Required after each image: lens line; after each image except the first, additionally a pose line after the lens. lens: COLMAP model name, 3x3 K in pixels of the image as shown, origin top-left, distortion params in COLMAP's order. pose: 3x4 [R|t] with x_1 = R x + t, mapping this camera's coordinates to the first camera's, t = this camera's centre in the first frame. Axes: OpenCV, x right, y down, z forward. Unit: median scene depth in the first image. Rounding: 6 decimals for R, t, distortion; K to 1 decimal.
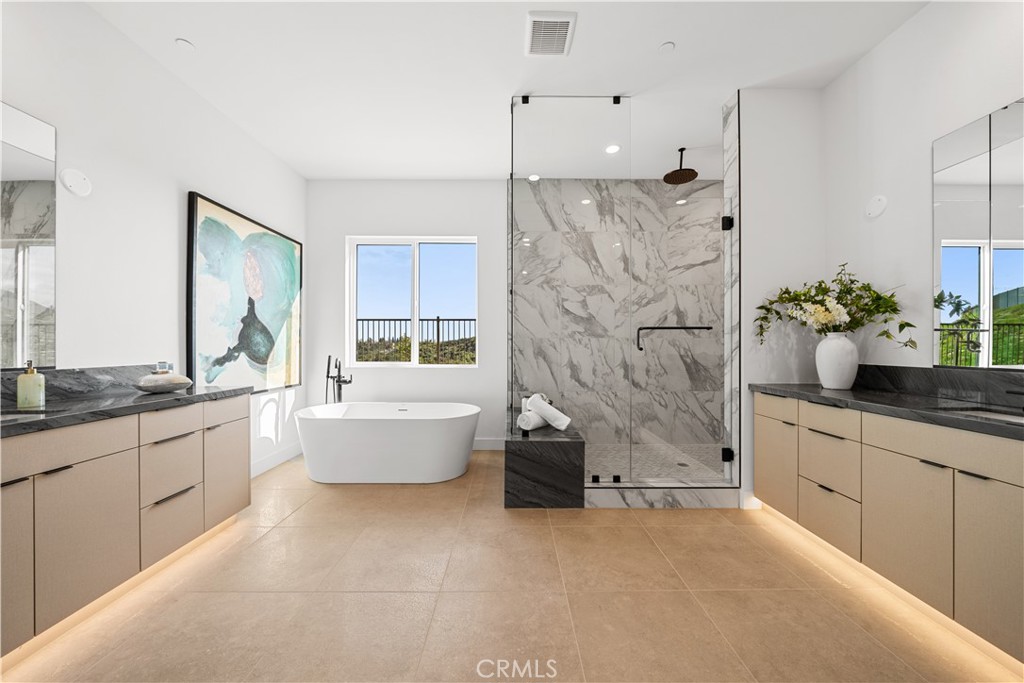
lens RADIAL K [[350.2, 0, 519.3], [0, 350.2, 344.9], [0, 0, 1]] dist [-0.003067, 0.000097]
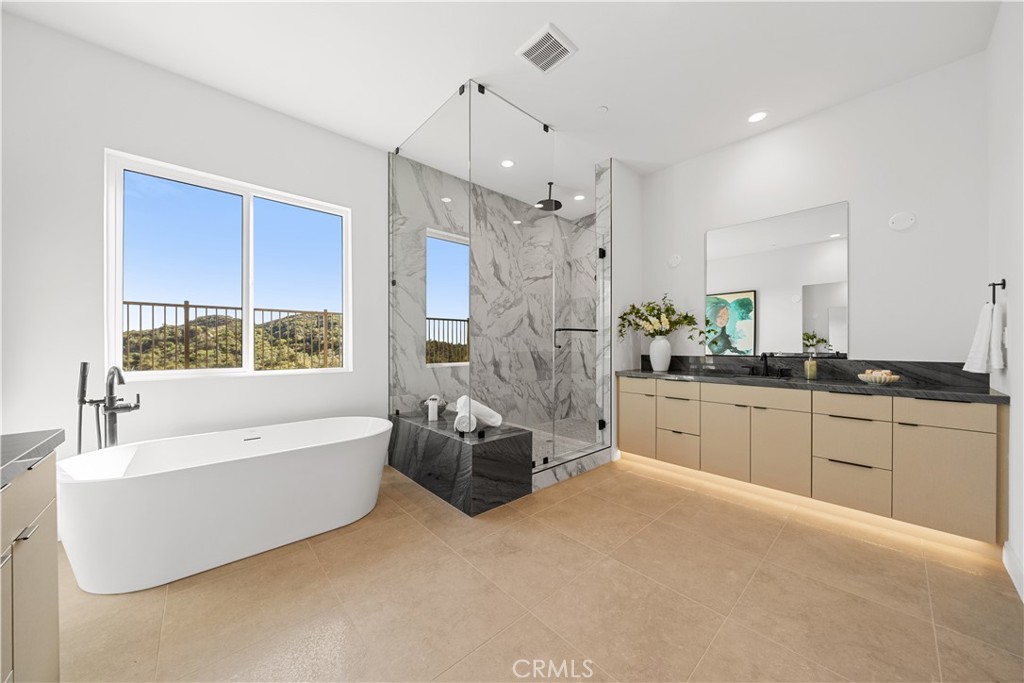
lens RADIAL K [[350.2, 0, 506.0], [0, 350.2, 345.1], [0, 0, 1]] dist [-0.003067, 0.000097]
pose [[0.748290, -0.002689, 0.663366, -0.513037], [-0.001097, 0.999985, 0.005291, -0.000493], [-0.663370, -0.004687, 0.748277, 0.205057]]
